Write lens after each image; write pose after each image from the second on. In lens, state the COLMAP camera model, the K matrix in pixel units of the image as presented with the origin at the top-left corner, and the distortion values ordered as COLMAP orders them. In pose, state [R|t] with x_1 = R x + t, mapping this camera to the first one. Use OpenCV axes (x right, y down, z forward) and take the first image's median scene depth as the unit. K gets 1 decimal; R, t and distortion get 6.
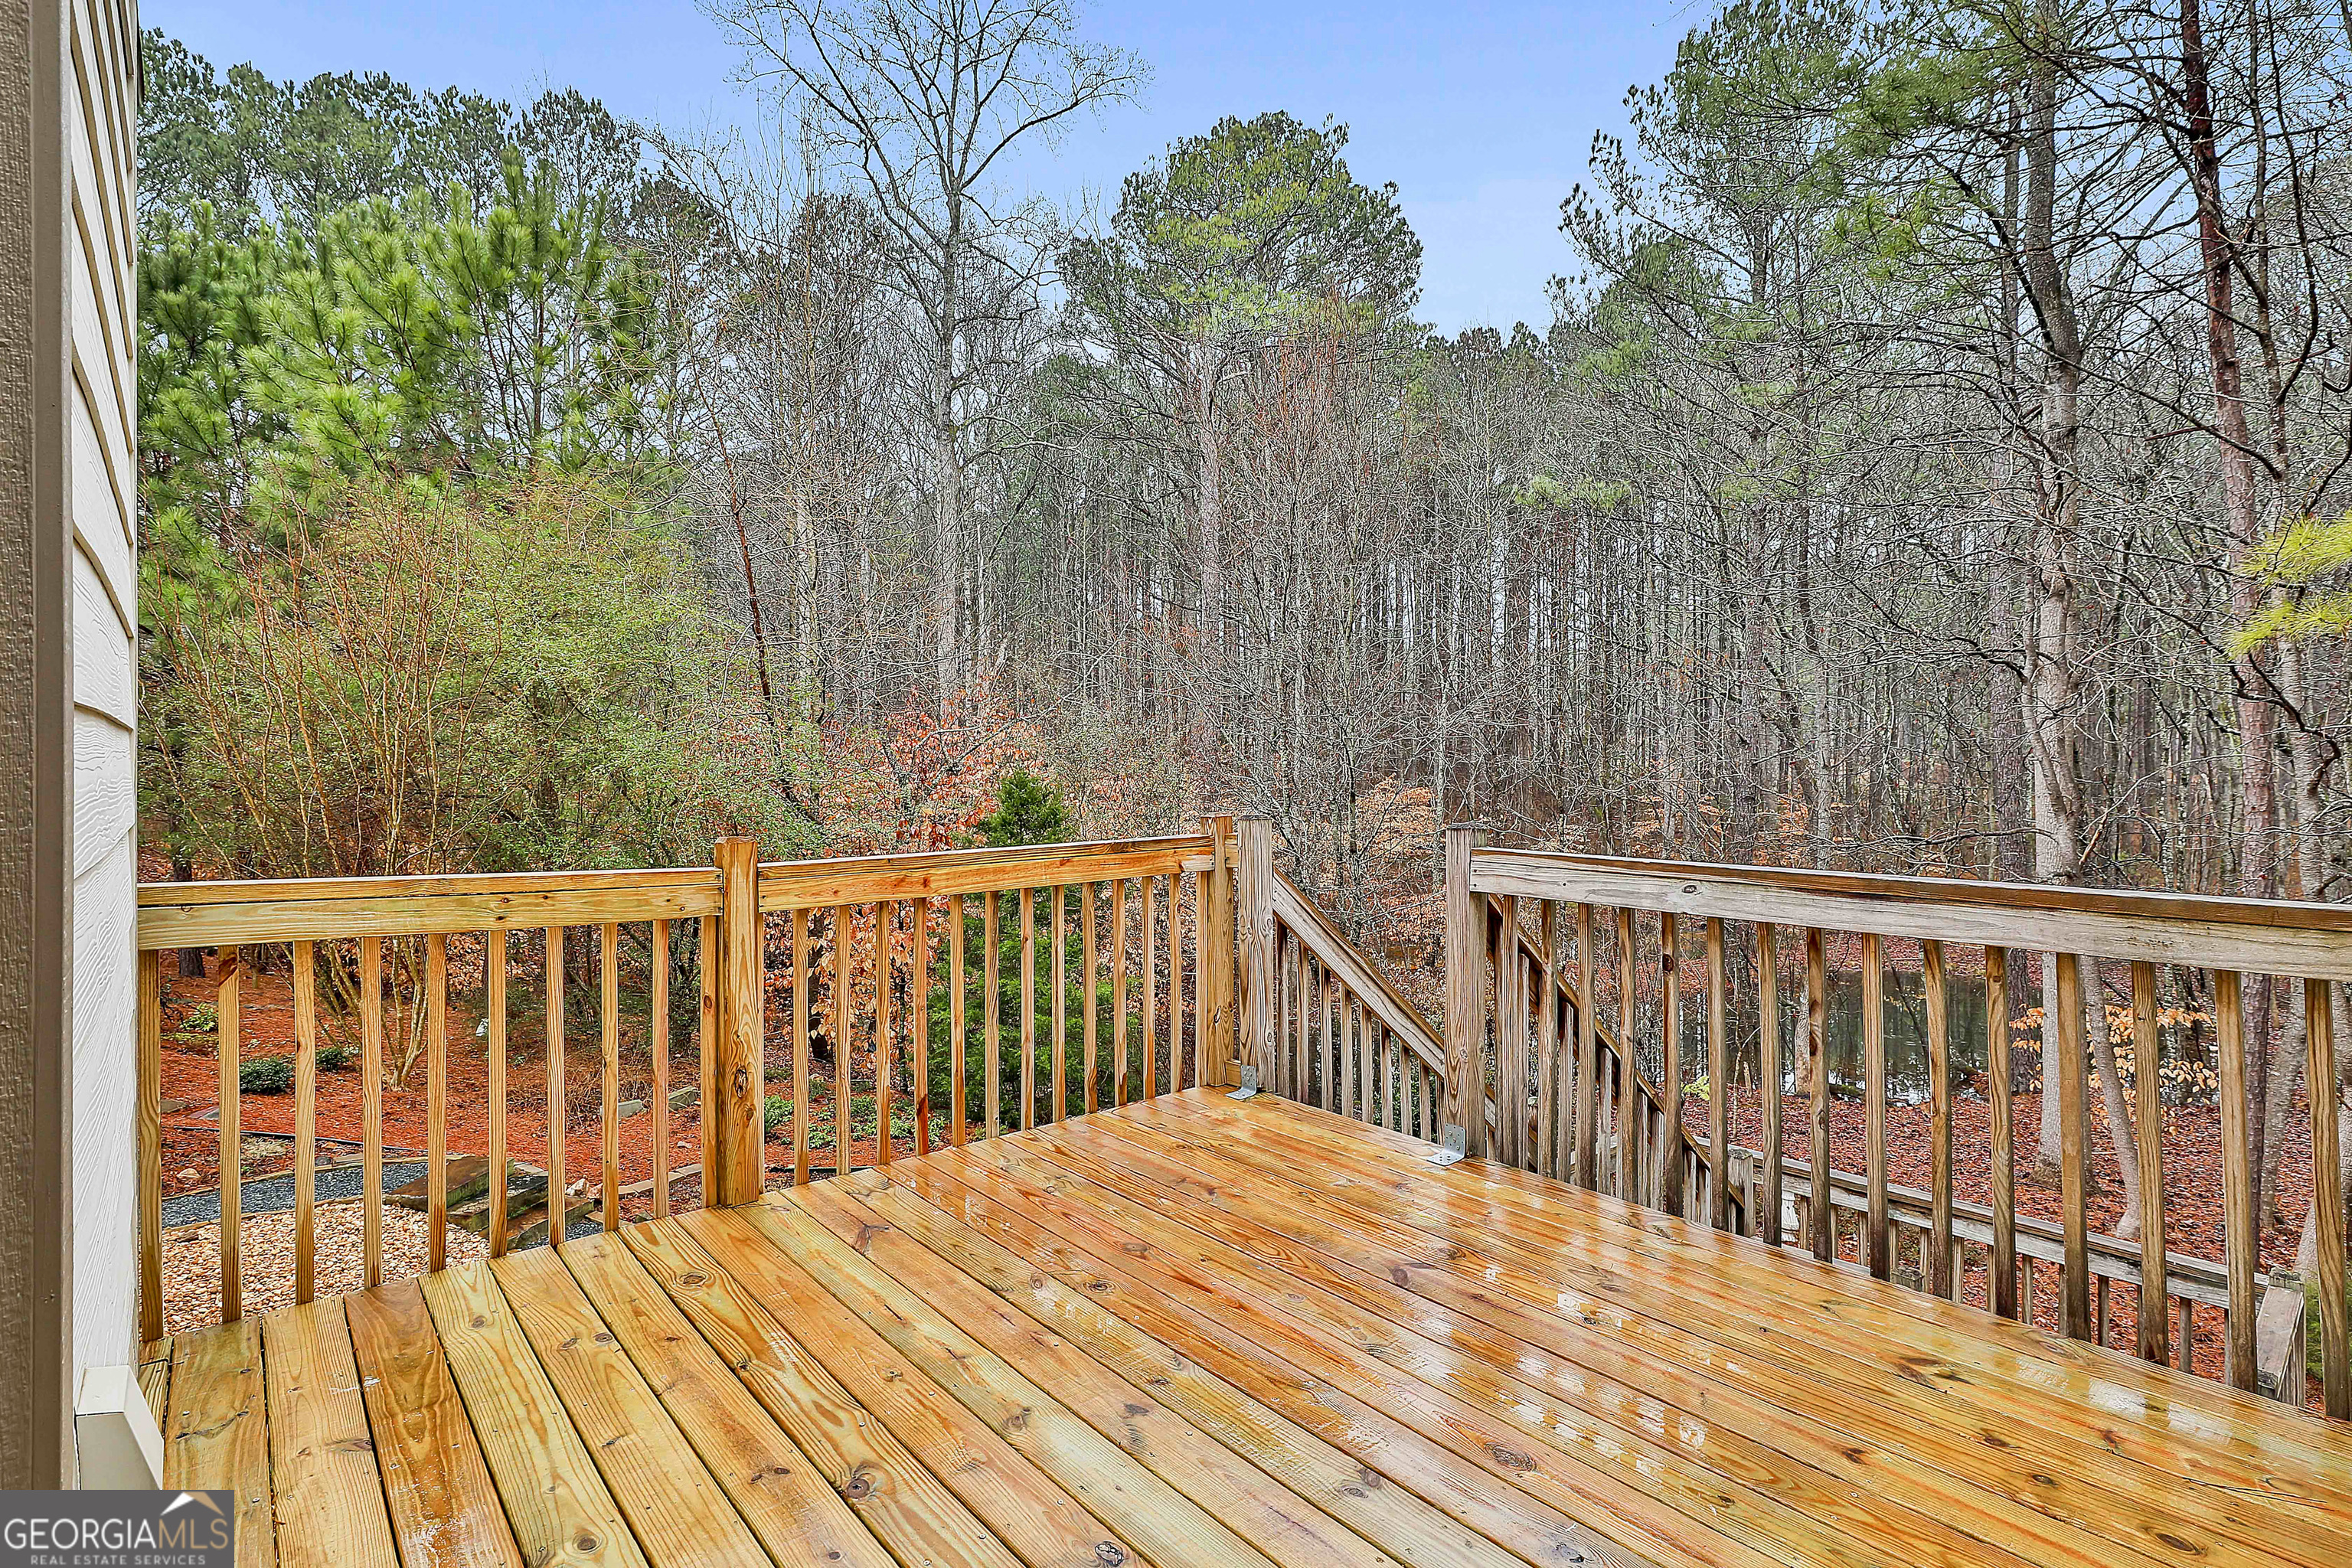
lens RADIAL K [[1116.4, 0, 1176.8], [0, 1116.4, 771.7], [0, 0, 1]] dist [0.002004, 0.000316]
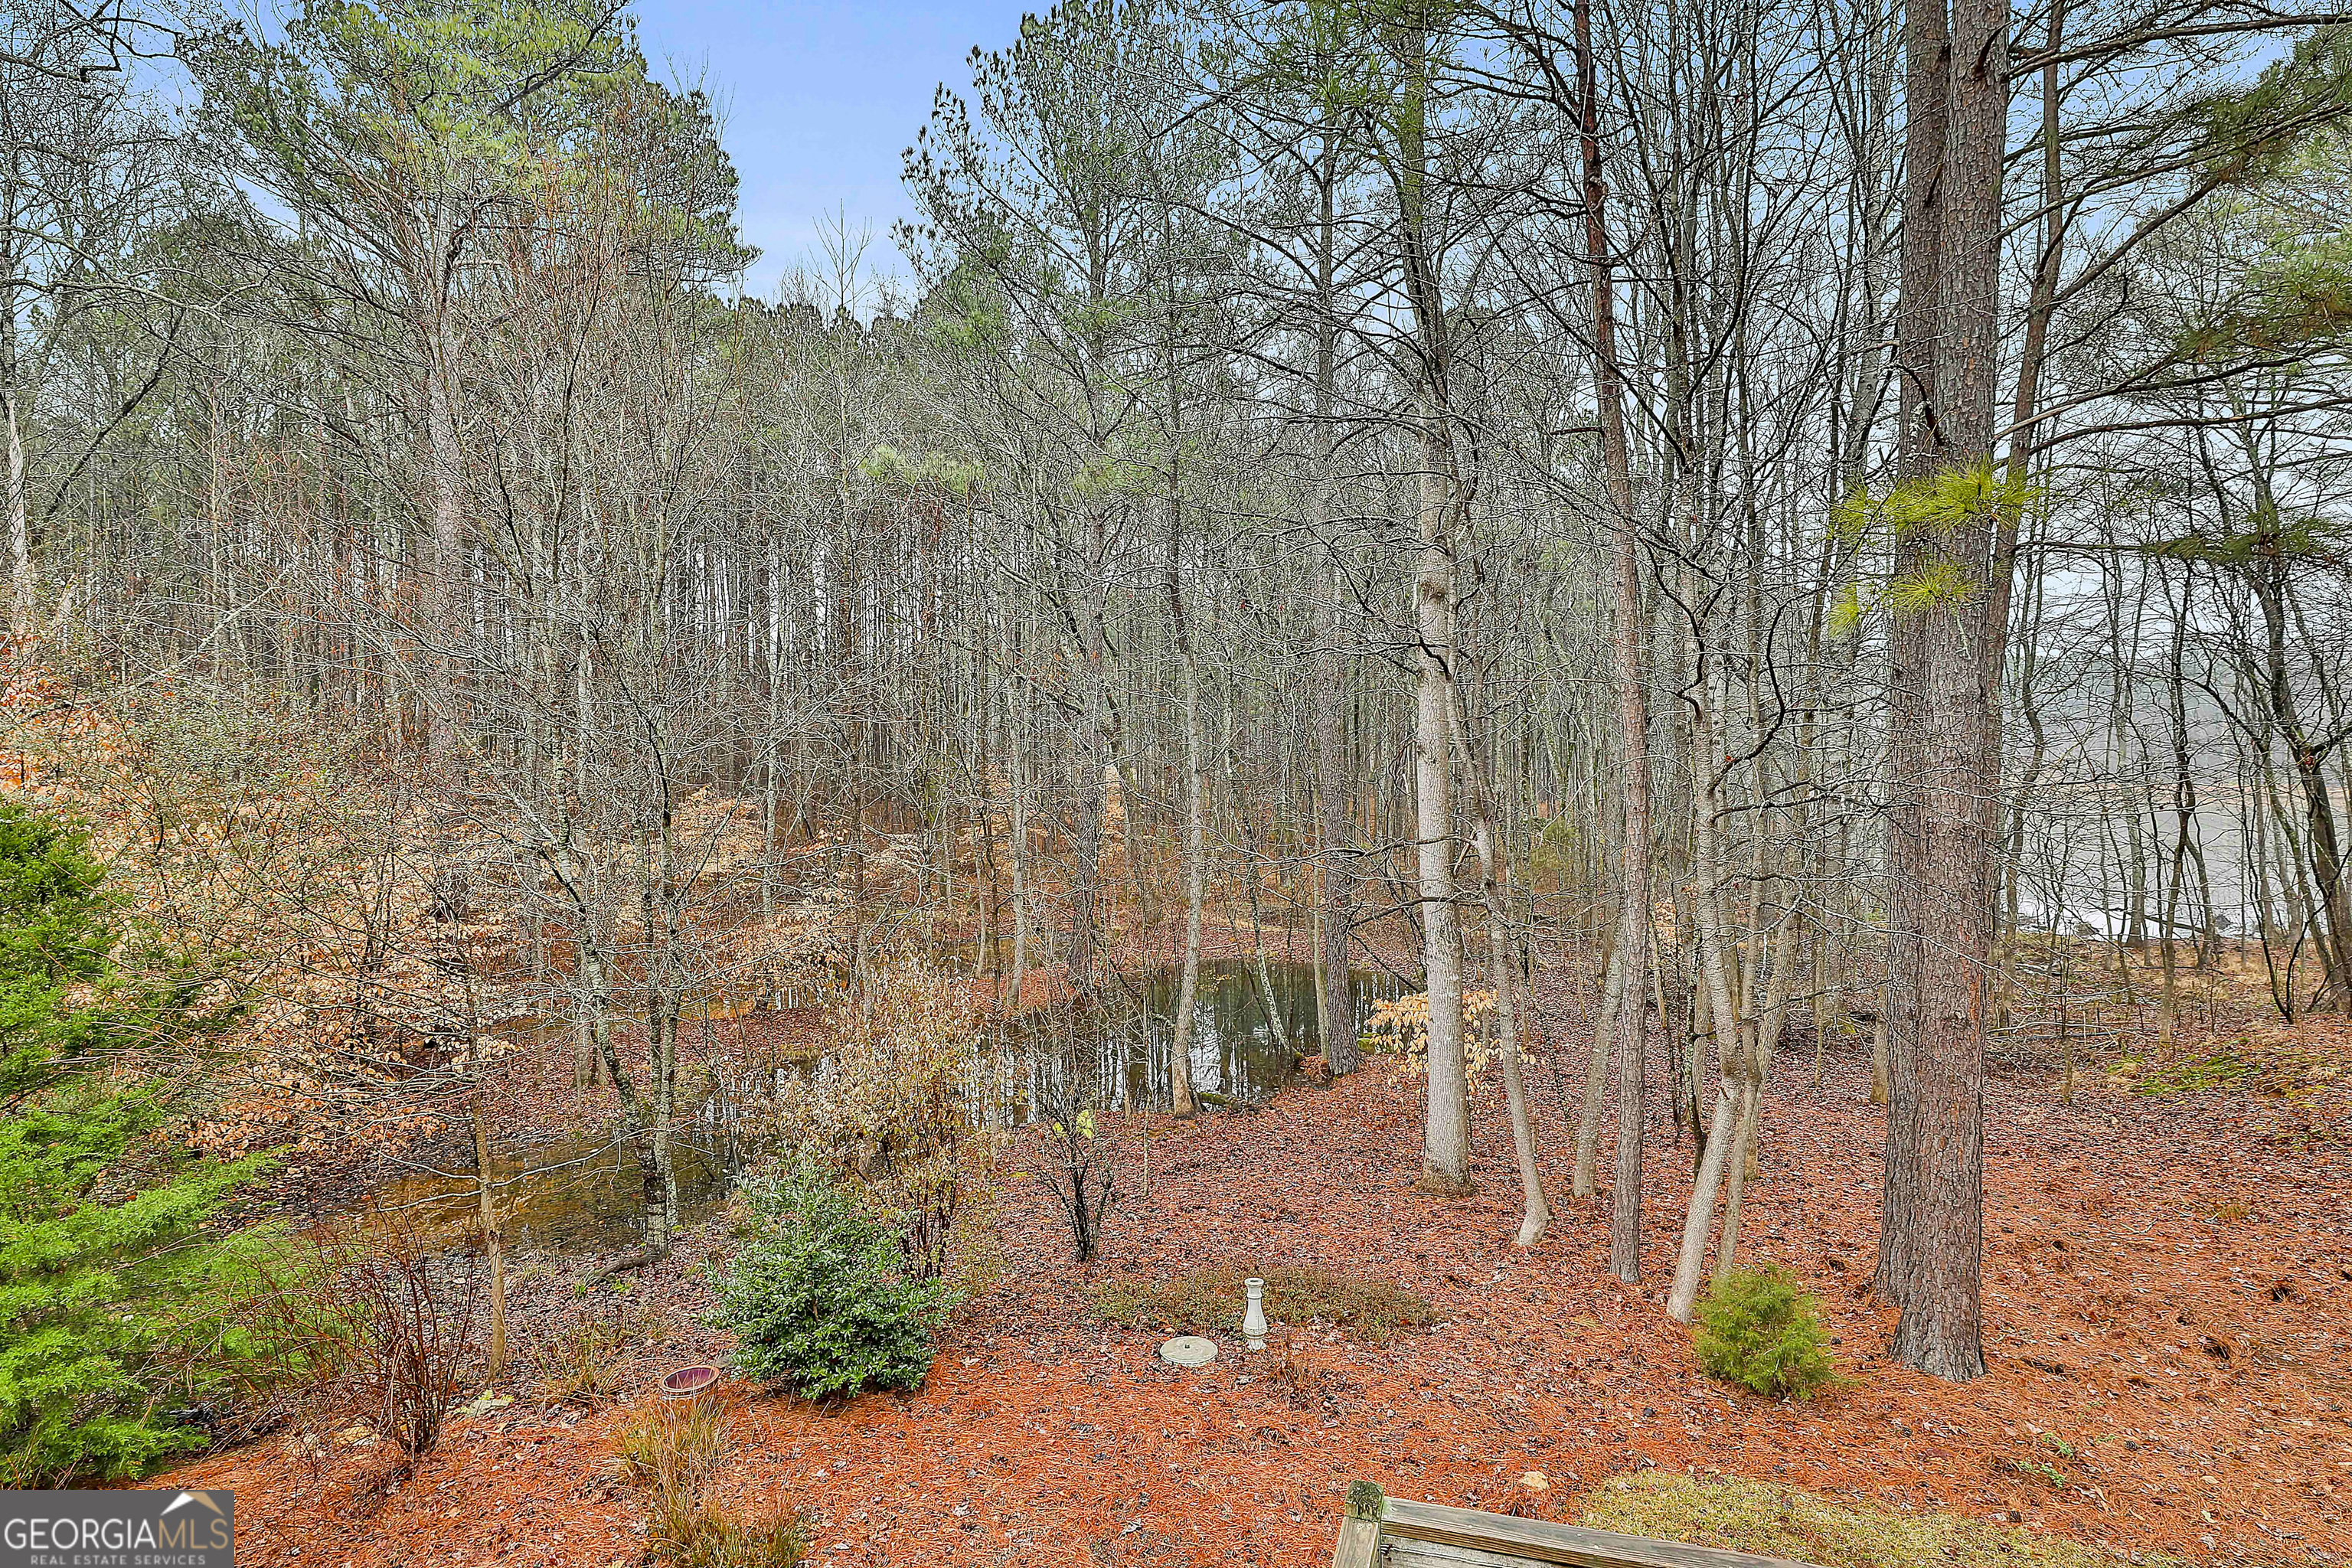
lens RADIAL K [[1116.4, 0, 1176.8], [0, 1116.4, 771.7], [0, 0, 1]] dist [0.002004, 0.000316]
pose [[0.828482, -0.010209, 0.559922, 0.015133], [0.012785, 0.999918, -0.000686, -0.001791], [-0.559869, 0.007727, 0.828545, 0.124904]]
